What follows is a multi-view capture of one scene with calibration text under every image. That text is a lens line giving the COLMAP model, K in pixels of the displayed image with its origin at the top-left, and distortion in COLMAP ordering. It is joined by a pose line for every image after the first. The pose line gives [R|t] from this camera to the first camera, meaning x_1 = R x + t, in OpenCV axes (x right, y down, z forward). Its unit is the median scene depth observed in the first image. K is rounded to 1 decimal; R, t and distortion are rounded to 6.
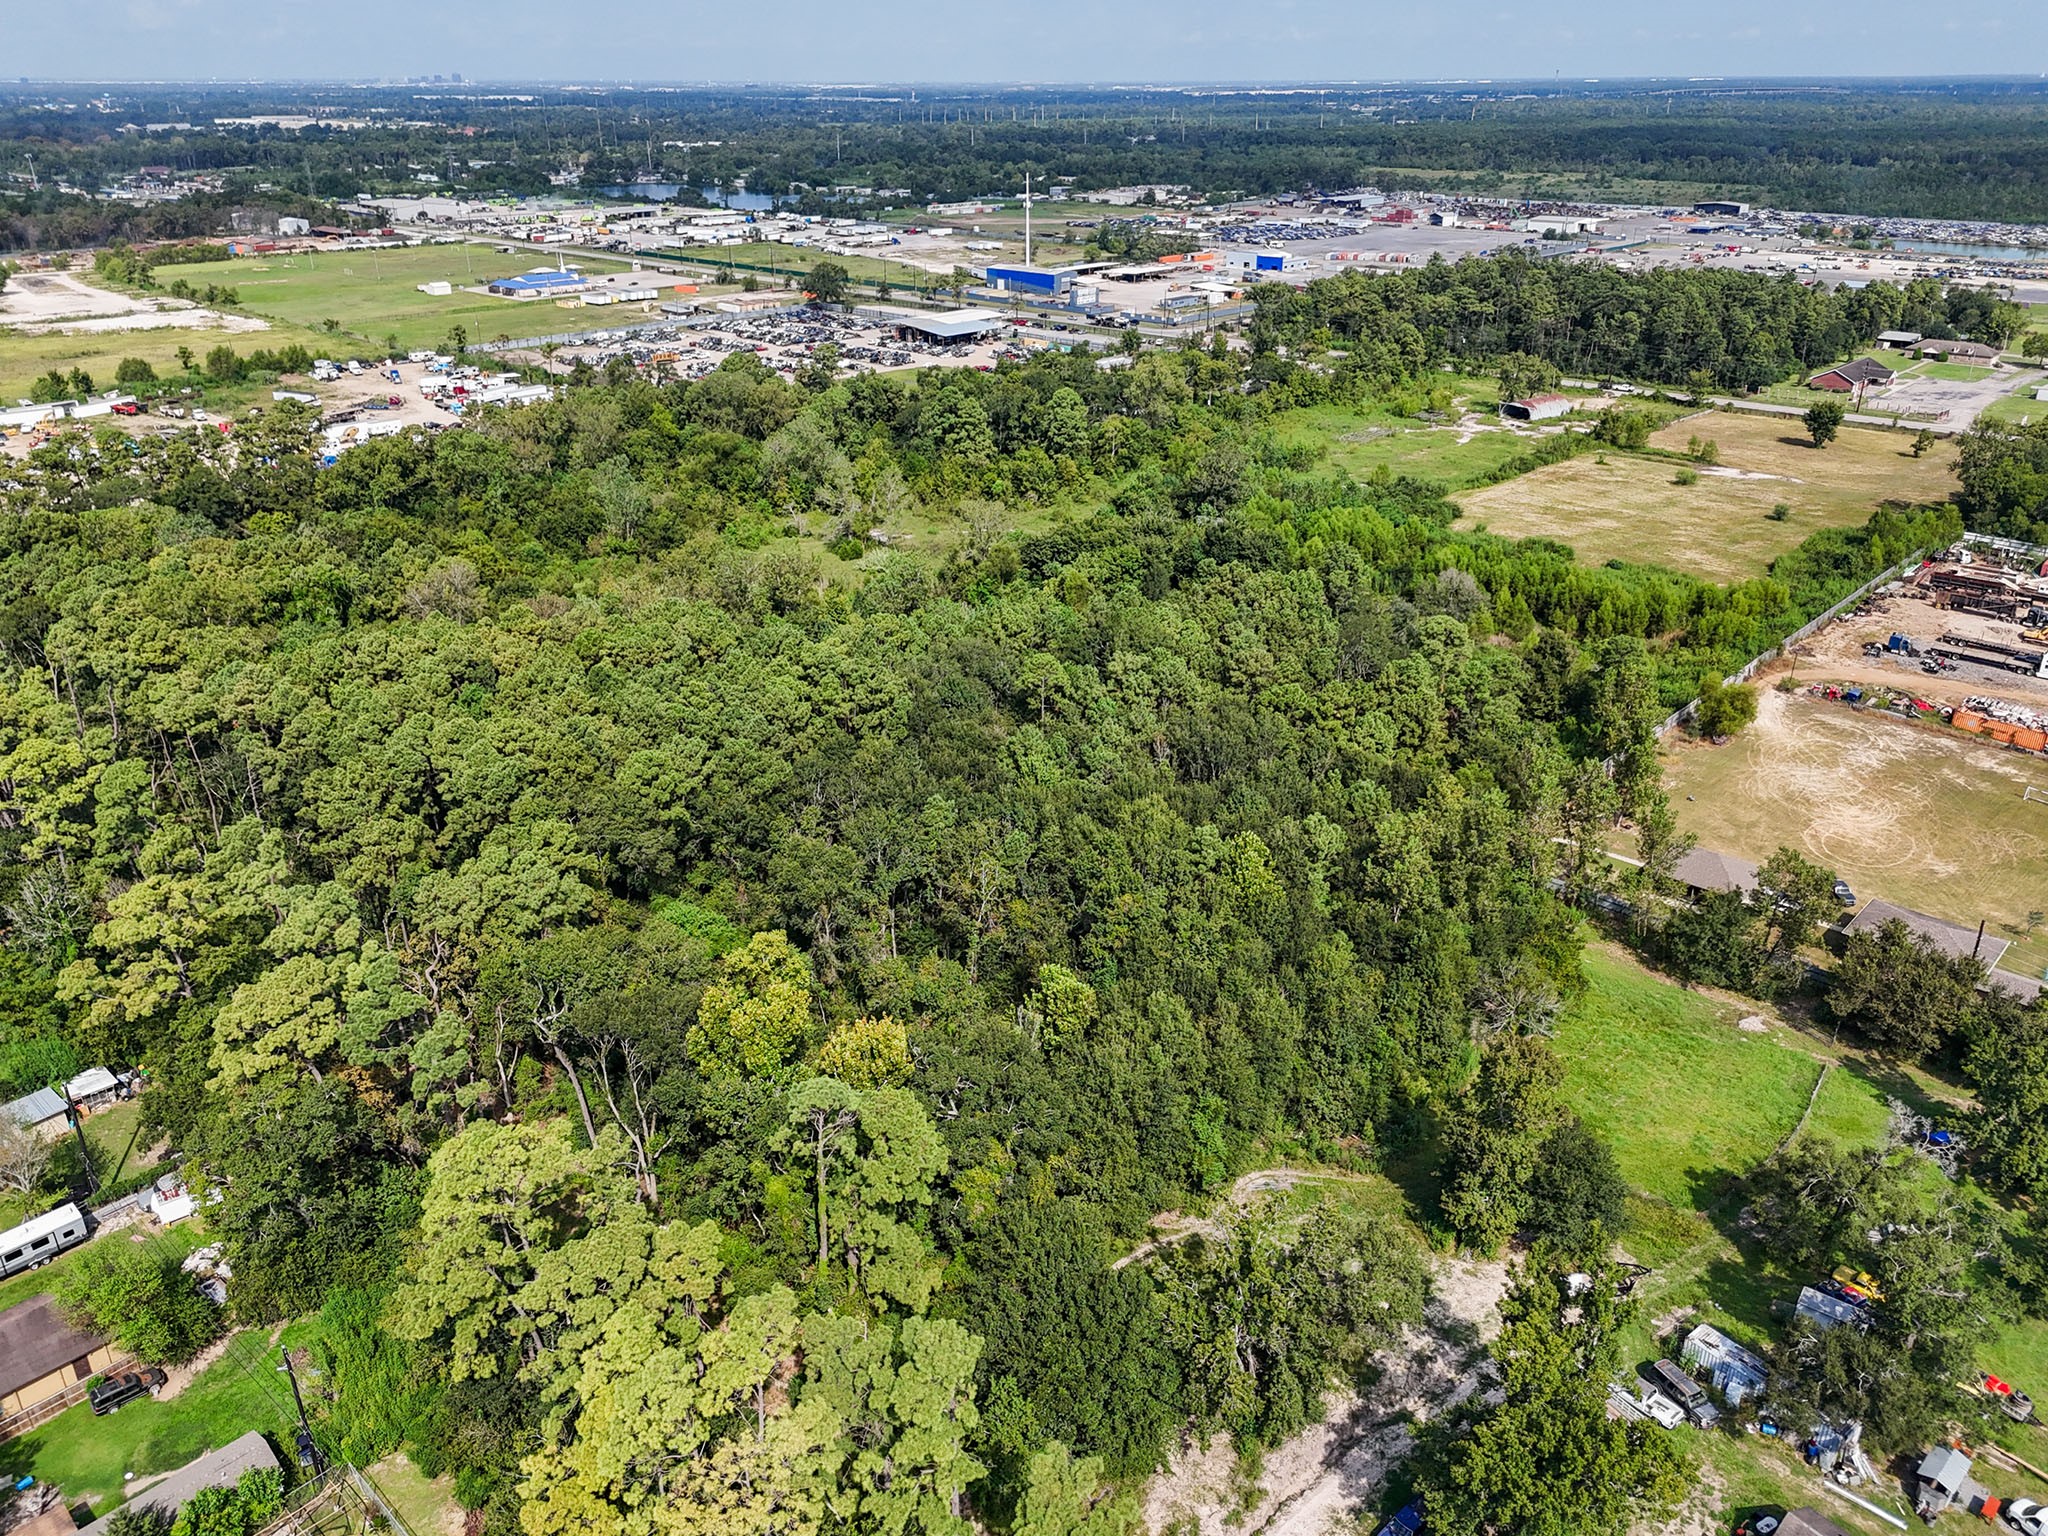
lens RADIAL K [[1506.3, 0, 1032.6], [0, 1506.3, 762.6], [0, 0, 1]] dist [0.067911, -0.061625]
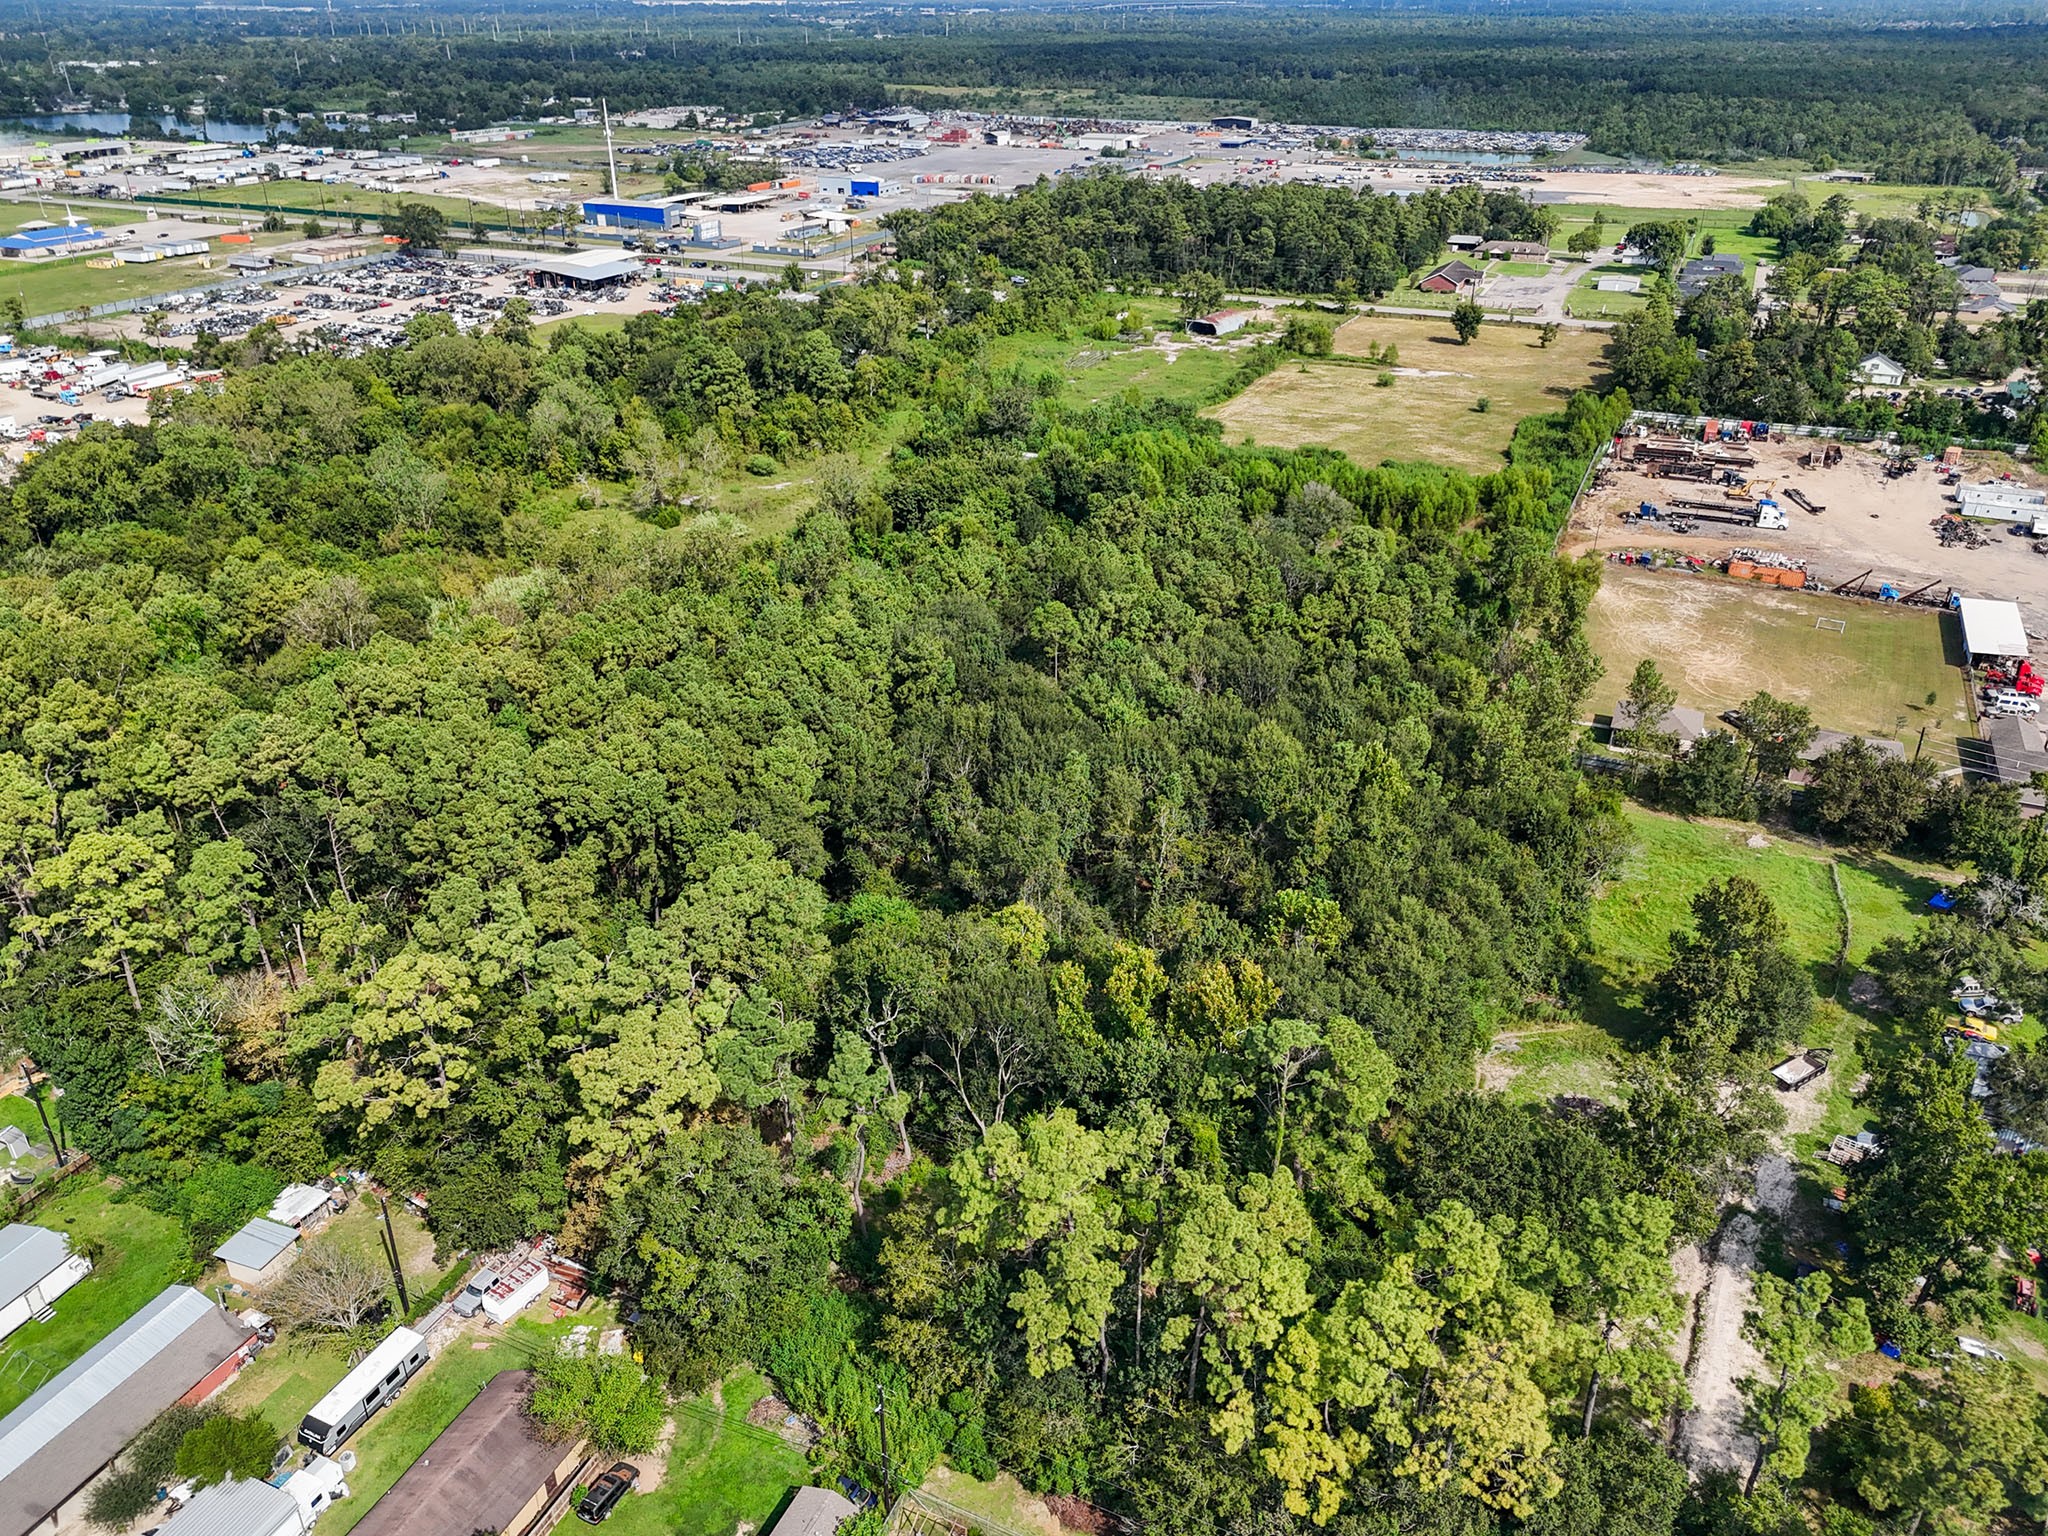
lens RADIAL K [[1506.3, 0, 1032.6], [0, 1506.3, 762.6], [0, 0, 1]] dist [0.067911, -0.061625]
pose [[0.946534, -0.145107, 0.288128, -0.138977], [0.131235, 0.989085, 0.066999, -0.015274], [-0.294705, -0.025604, 0.955245, 0.010634]]
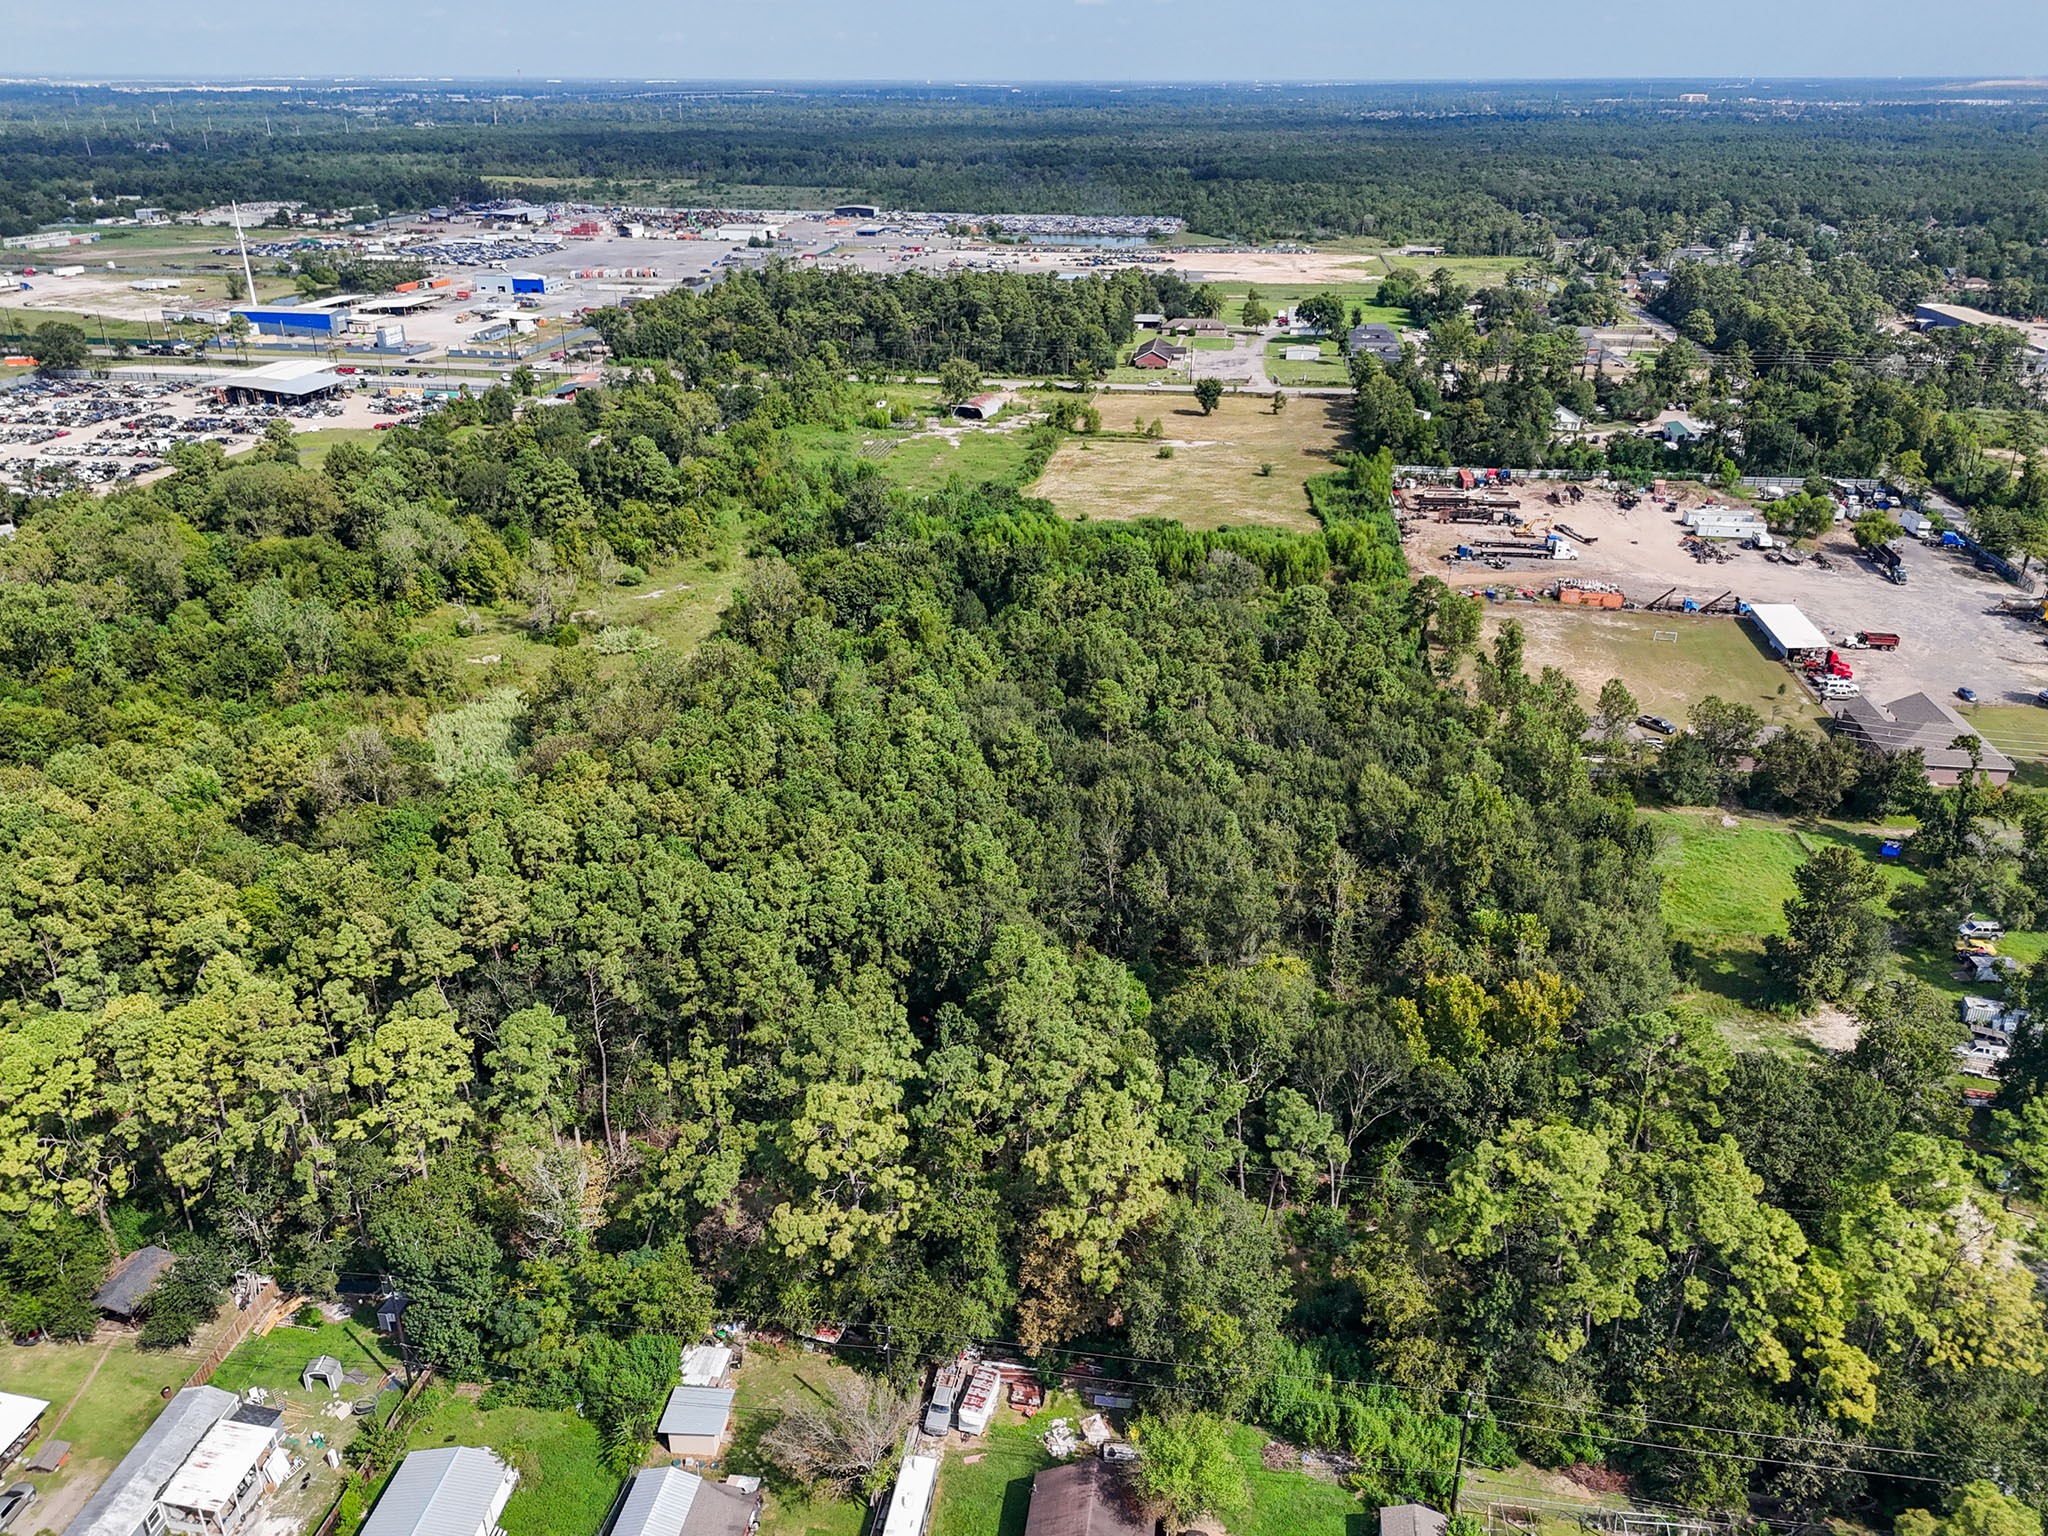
lens RADIAL K [[1506.3, 0, 1032.6], [0, 1506.3, 762.6], [0, 0, 1]] dist [0.067911, -0.061625]
pose [[0.819791, -0.233370, 0.522955, -0.269715], [0.232768, 0.970149, 0.068042, -0.043993], [-0.523223, 0.065947, 0.849640, 0.049179]]
